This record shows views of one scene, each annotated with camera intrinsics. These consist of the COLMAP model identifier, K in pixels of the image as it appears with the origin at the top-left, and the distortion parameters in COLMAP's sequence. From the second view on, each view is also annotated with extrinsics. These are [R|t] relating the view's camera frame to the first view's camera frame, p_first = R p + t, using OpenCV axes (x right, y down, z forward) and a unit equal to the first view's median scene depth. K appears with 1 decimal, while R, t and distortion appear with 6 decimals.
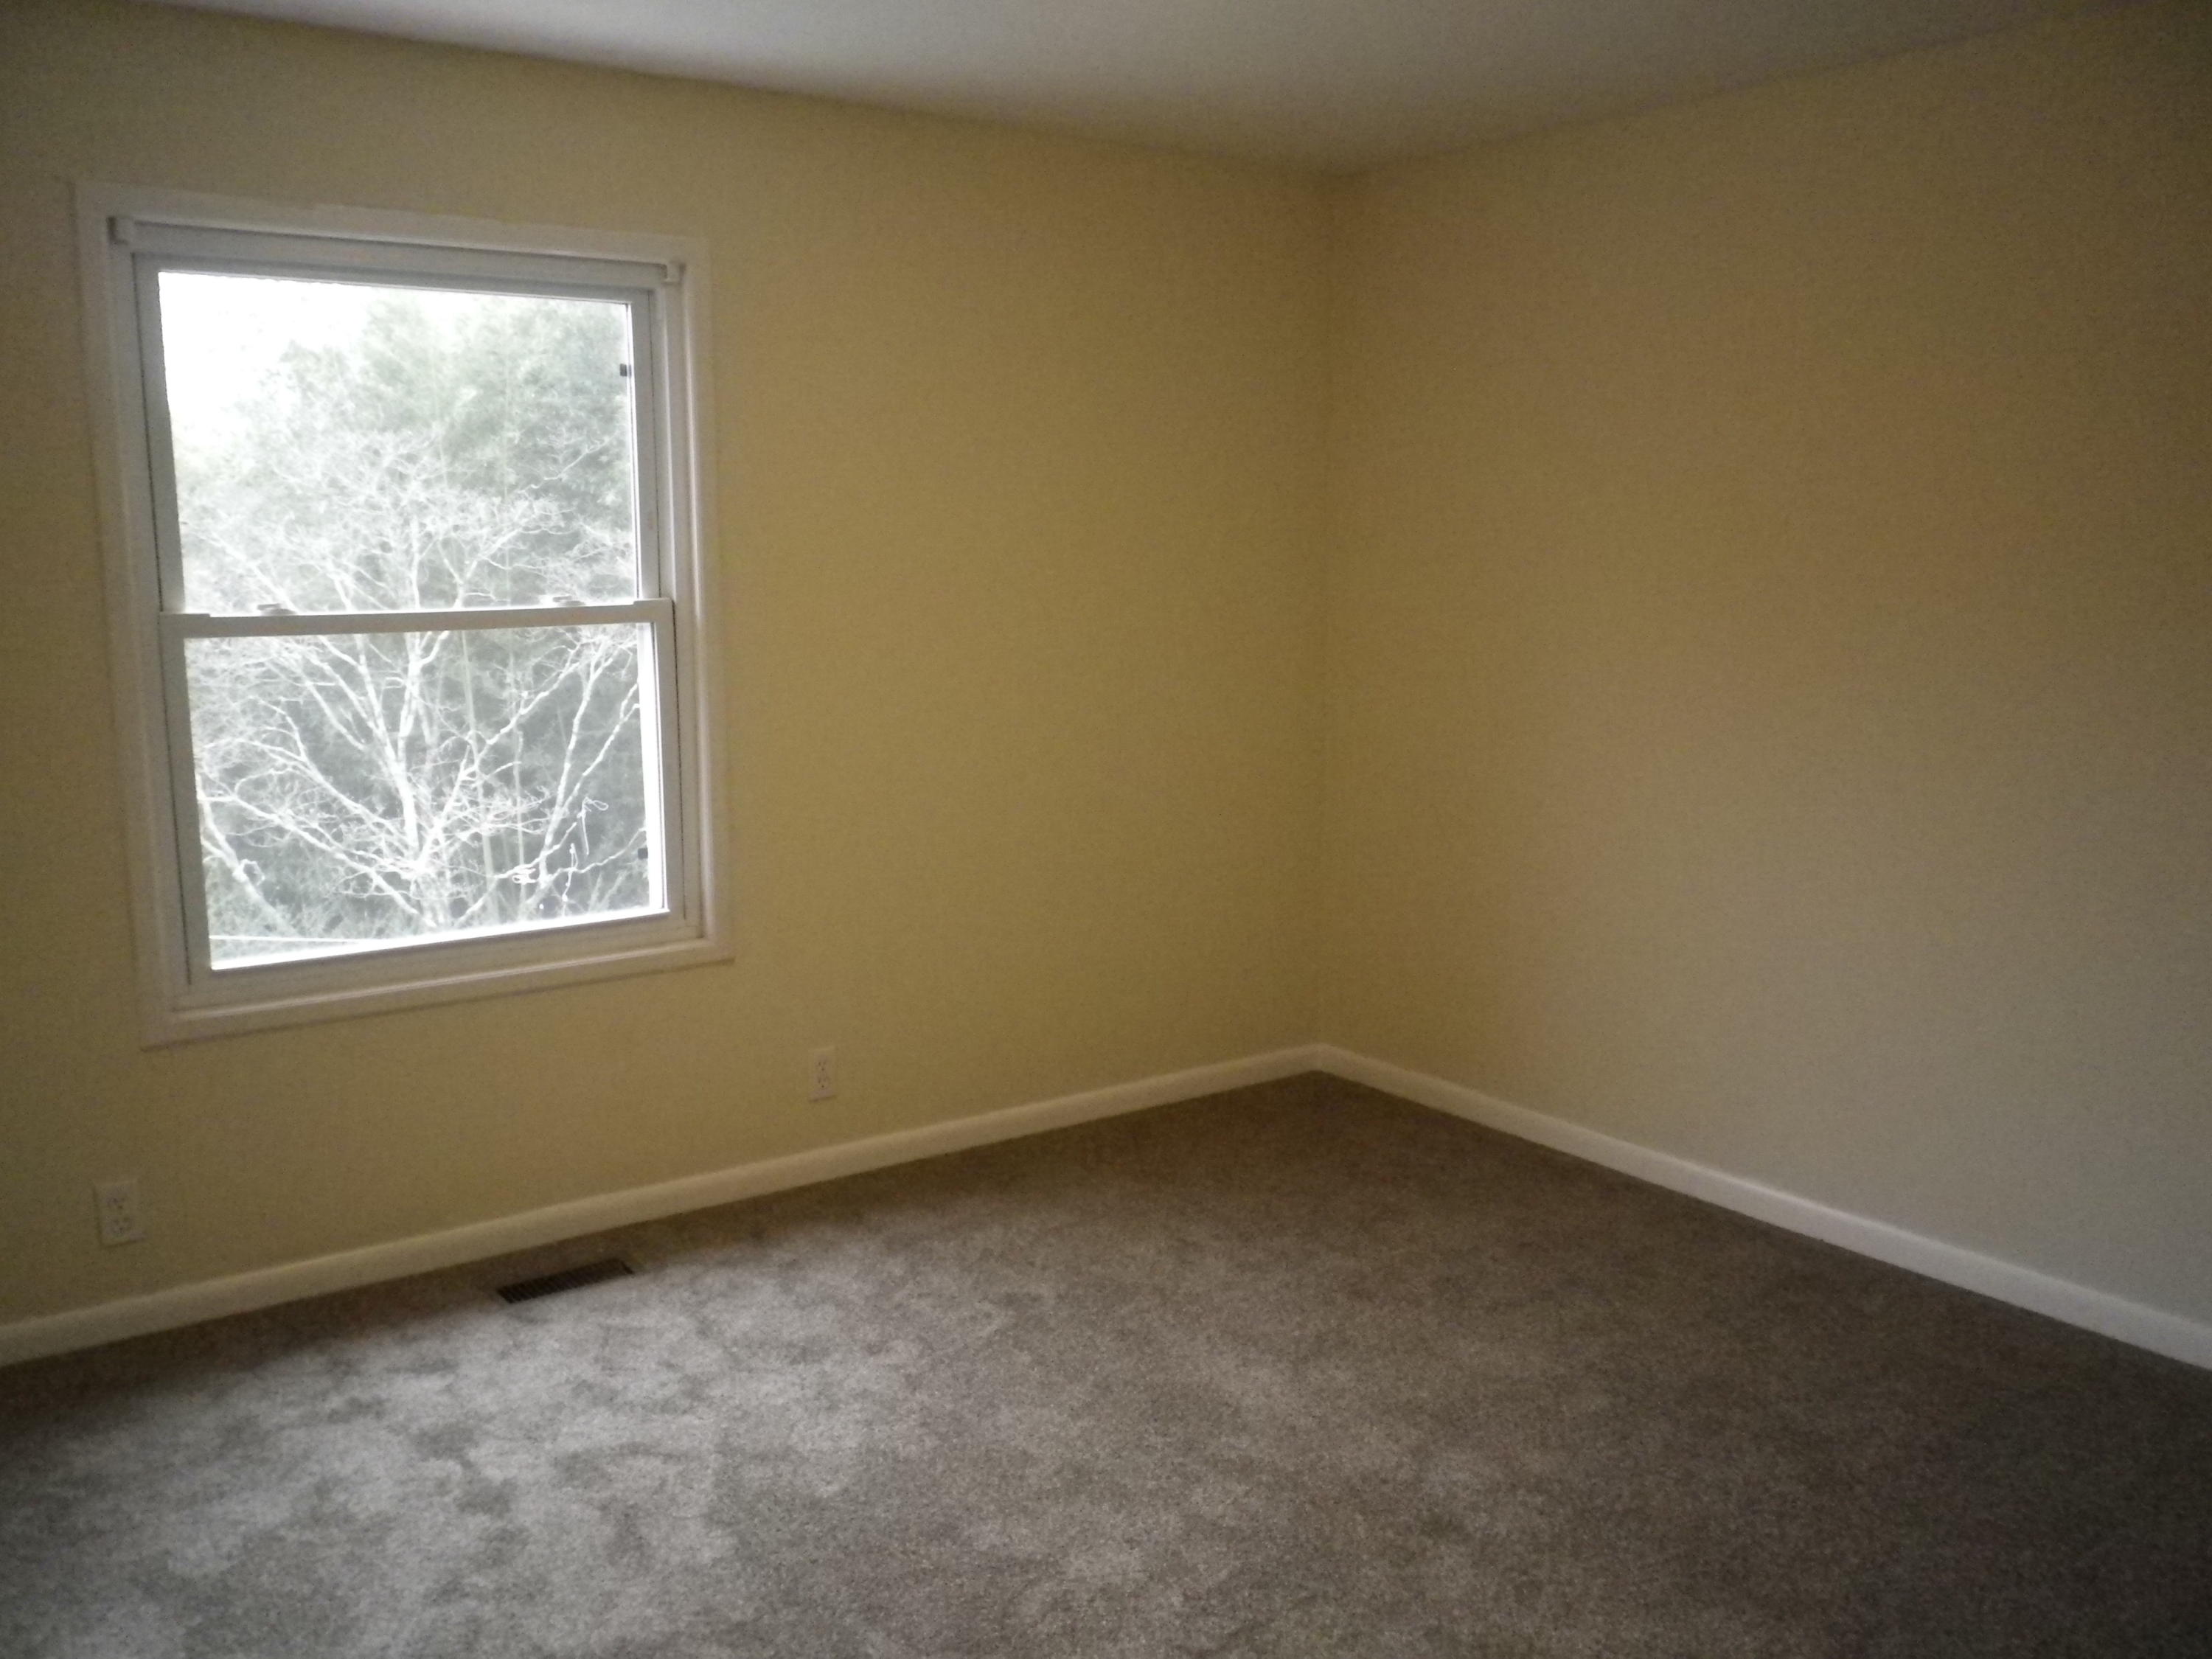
lens RADIAL K [[1893.2, 0, 1088.4], [0, 1893.2, 835.8], [0, 0, 1]] dist [-0.011212, 0.007325]
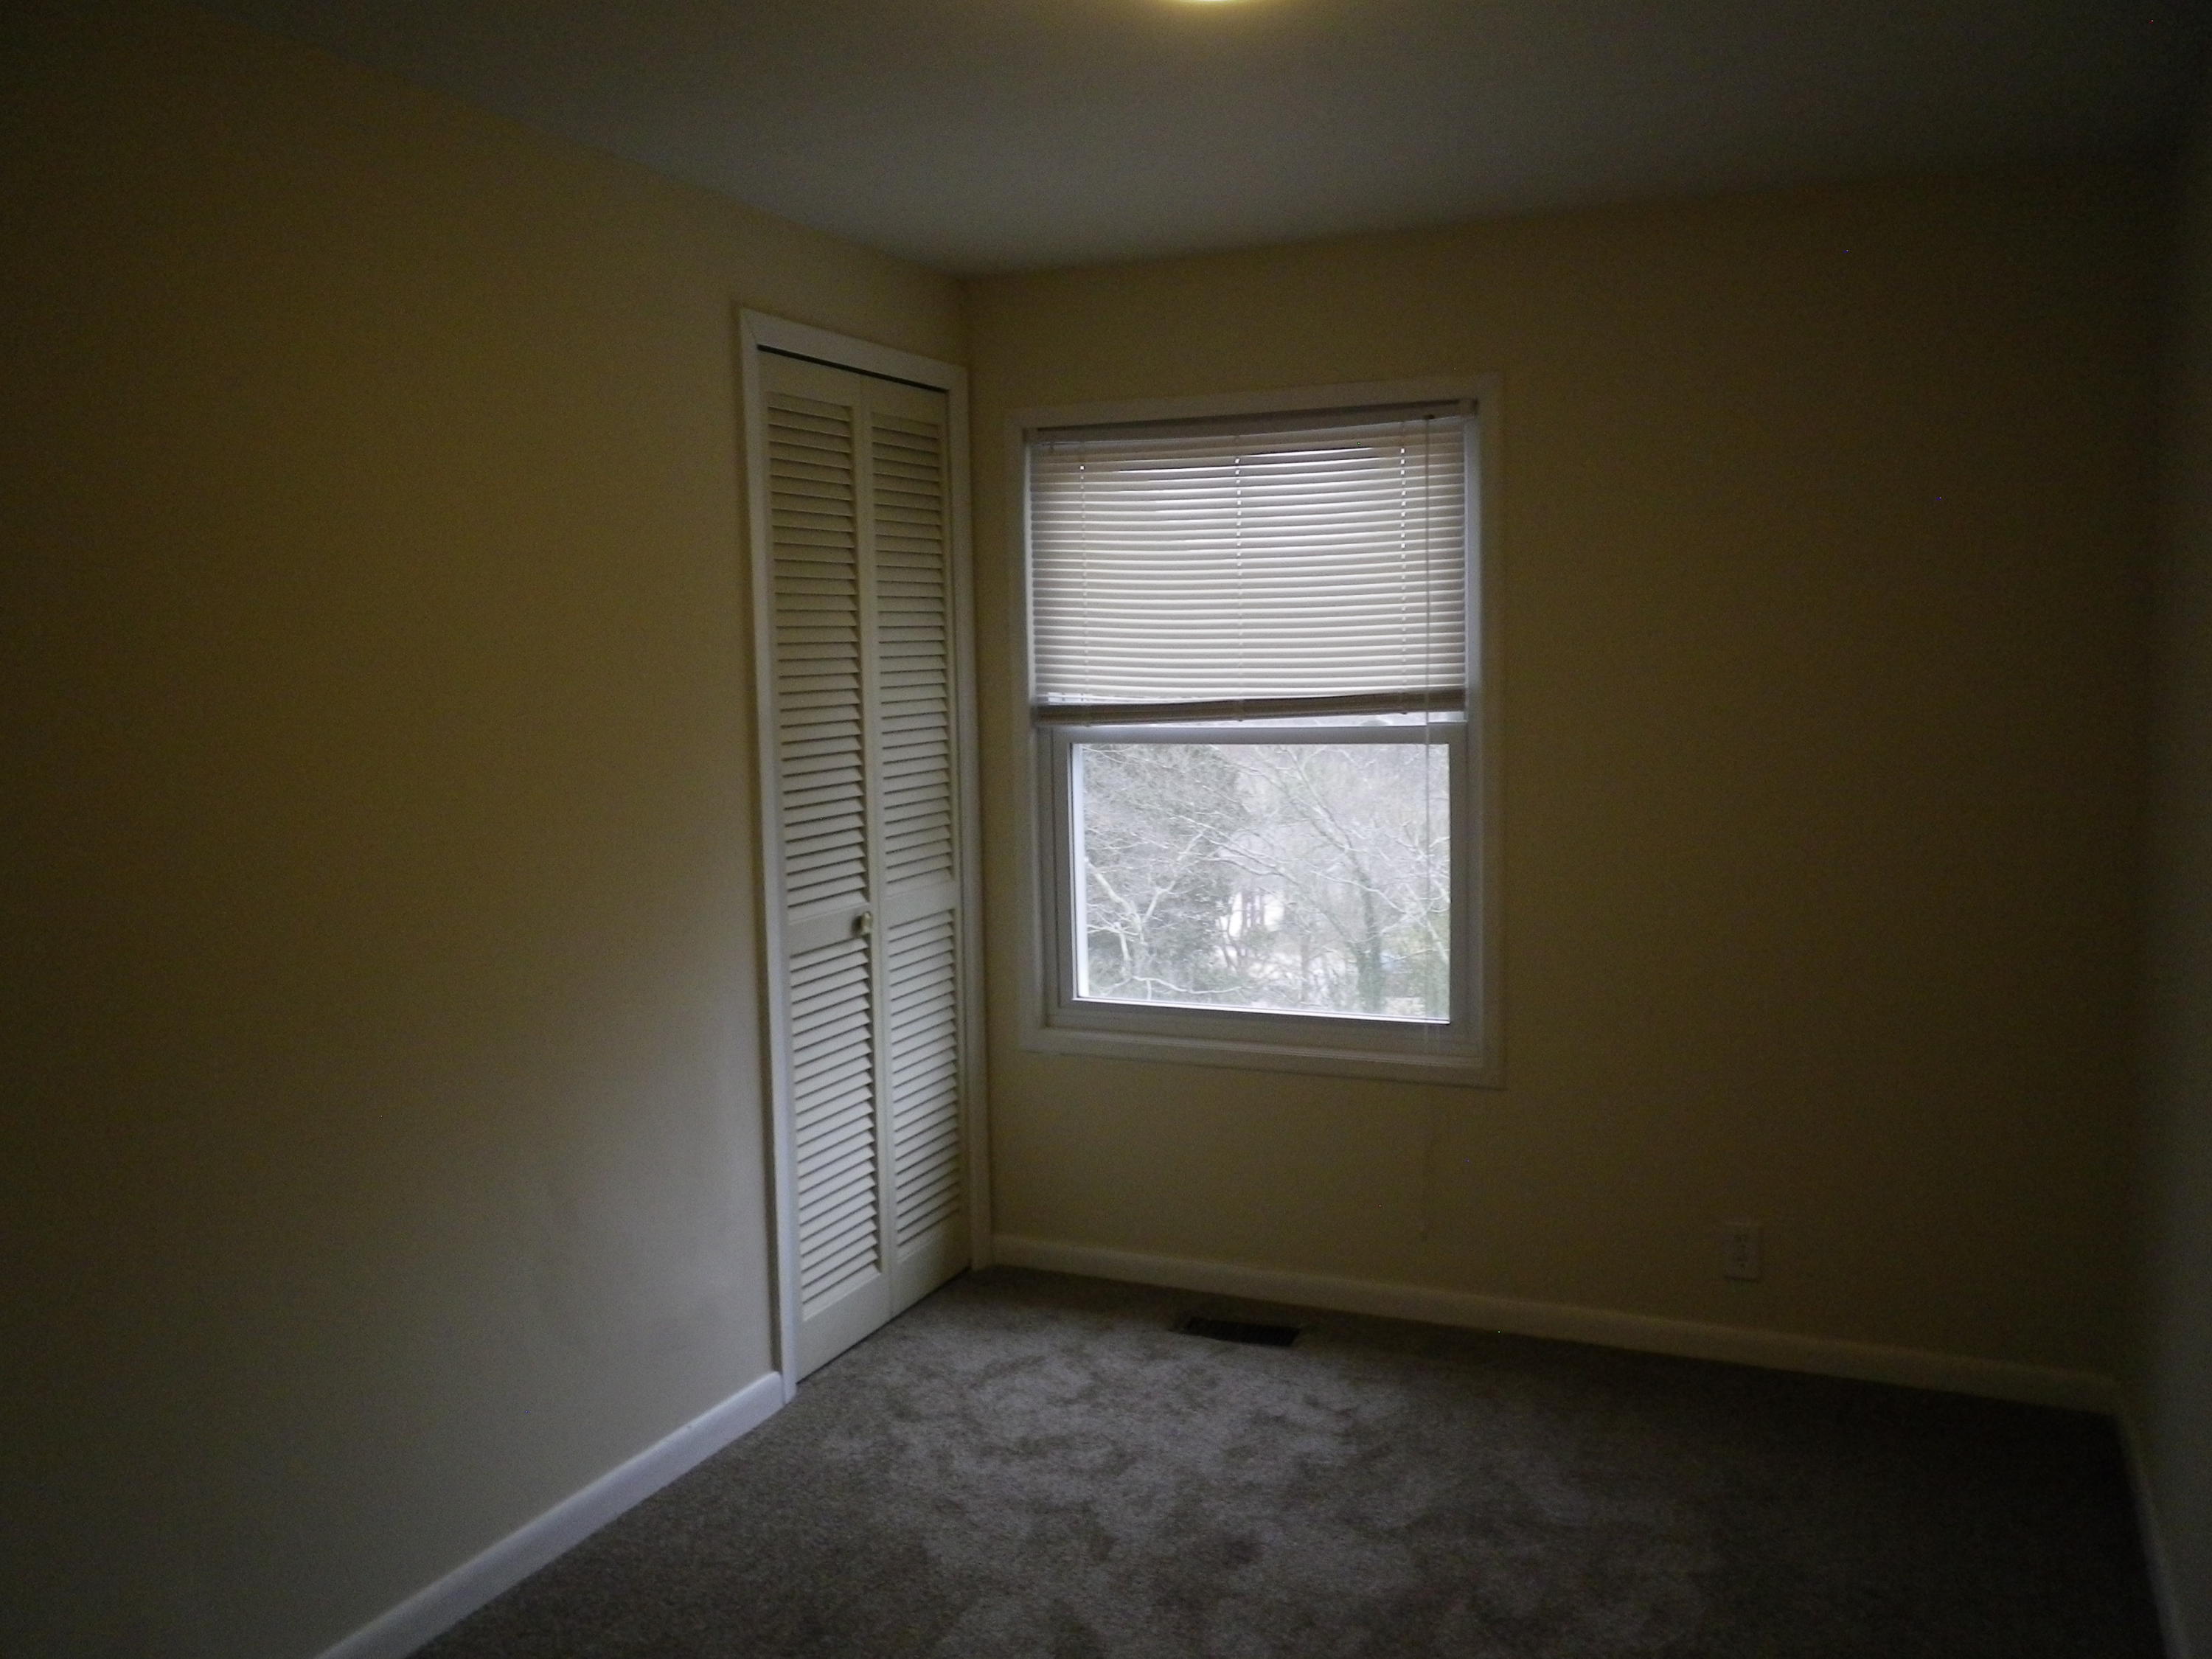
lens RADIAL K [[1893.2, 0, 1088.4], [0, 1893.2, 835.8], [0, 0, 1]] dist [-0.011212, 0.007325]
pose [[0.494406, 0.086821, -0.864884, 0.606782], [-0.125764, 0.991675, 0.027656, -0.072496], [0.860085, 0.095098, 0.501209, 0.341124]]
